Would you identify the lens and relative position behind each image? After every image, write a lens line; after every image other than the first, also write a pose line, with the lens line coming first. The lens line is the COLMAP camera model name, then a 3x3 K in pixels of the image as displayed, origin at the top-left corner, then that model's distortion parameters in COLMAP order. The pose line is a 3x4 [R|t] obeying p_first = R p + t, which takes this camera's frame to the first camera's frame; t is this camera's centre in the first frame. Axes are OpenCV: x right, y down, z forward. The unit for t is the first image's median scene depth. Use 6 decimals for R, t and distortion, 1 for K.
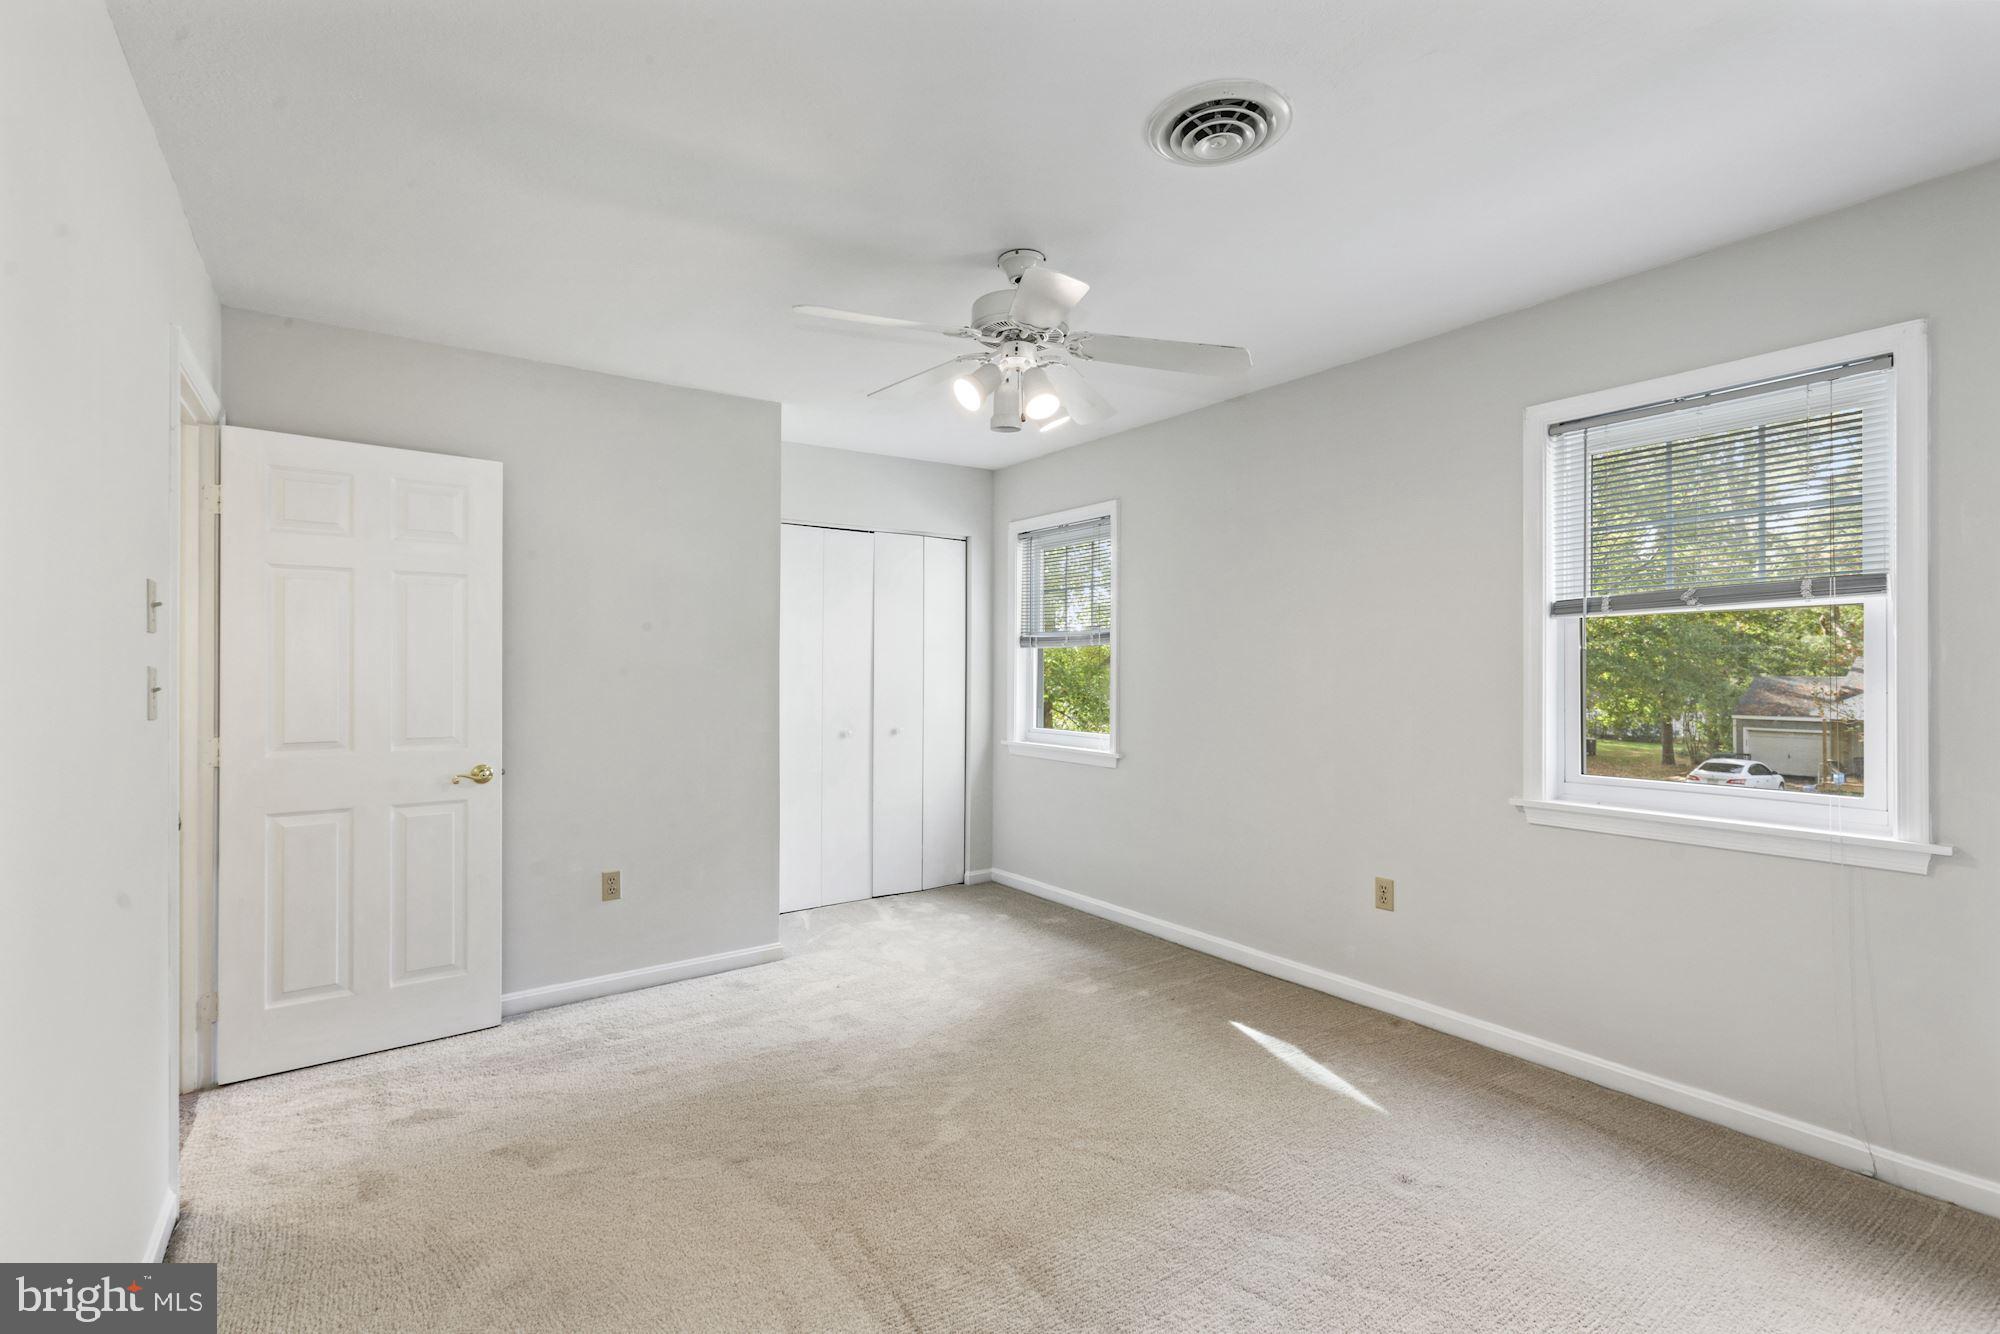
lens RADIAL K [[891.3, 0, 1000.0], [0, 891.3, 667.0], [0, 0, 1]] dist [-0.000122, 0.000080]
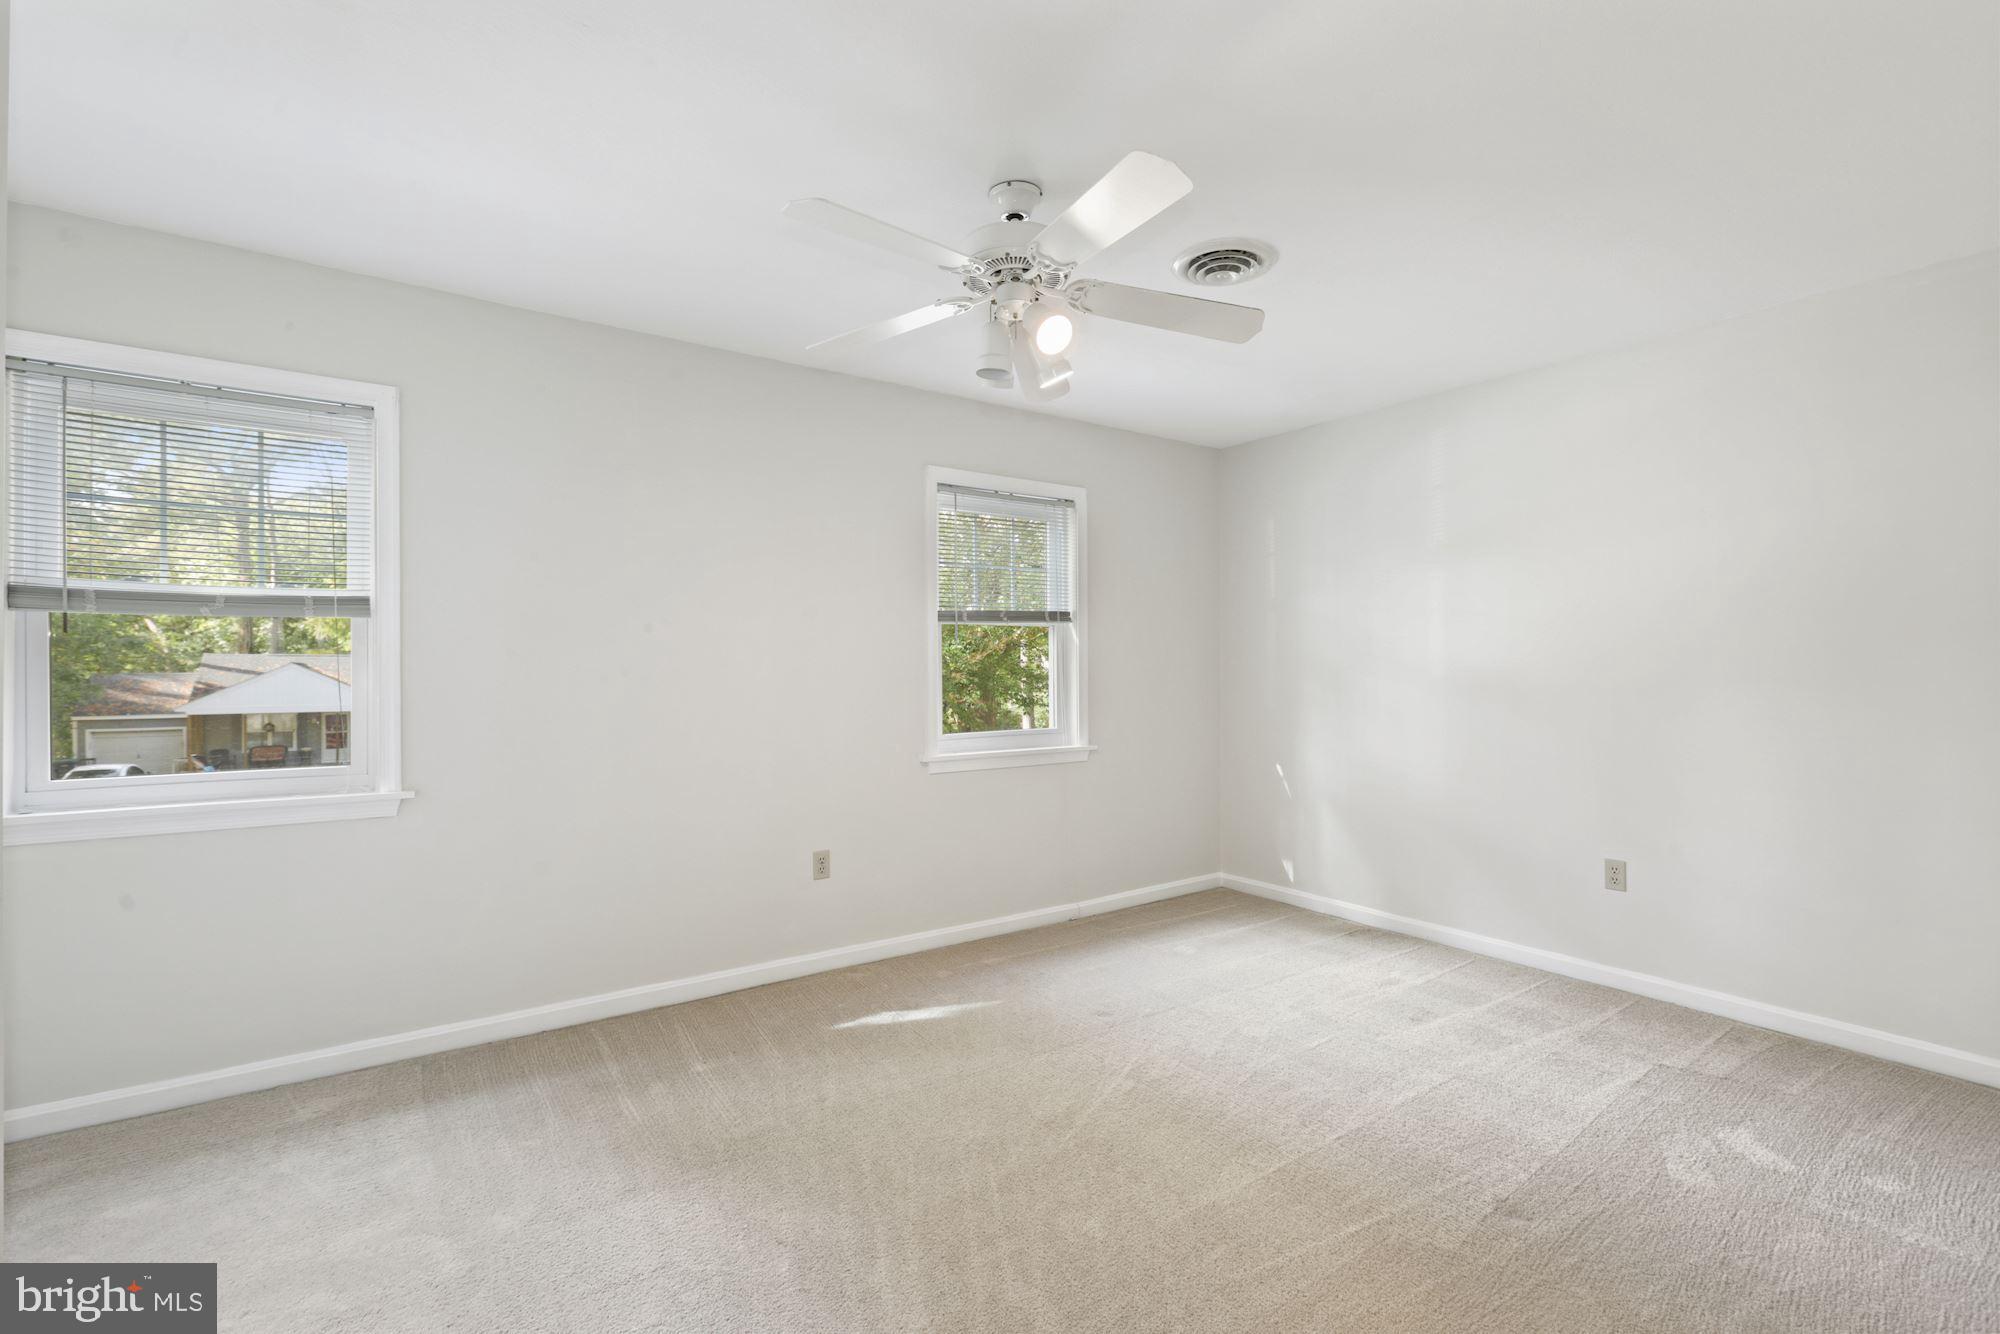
lens RADIAL K [[830.9, 0, 998.4], [0, 830.9, 662.9], [0, 0, 1]] dist [0.000647, 0.000077]
pose [[0.058712, 0.002909, 0.998271, -0.656787], [0.001099, 0.999995, -0.002978, 0.010561], [-0.998274, 0.001272, 0.058708, 0.815144]]
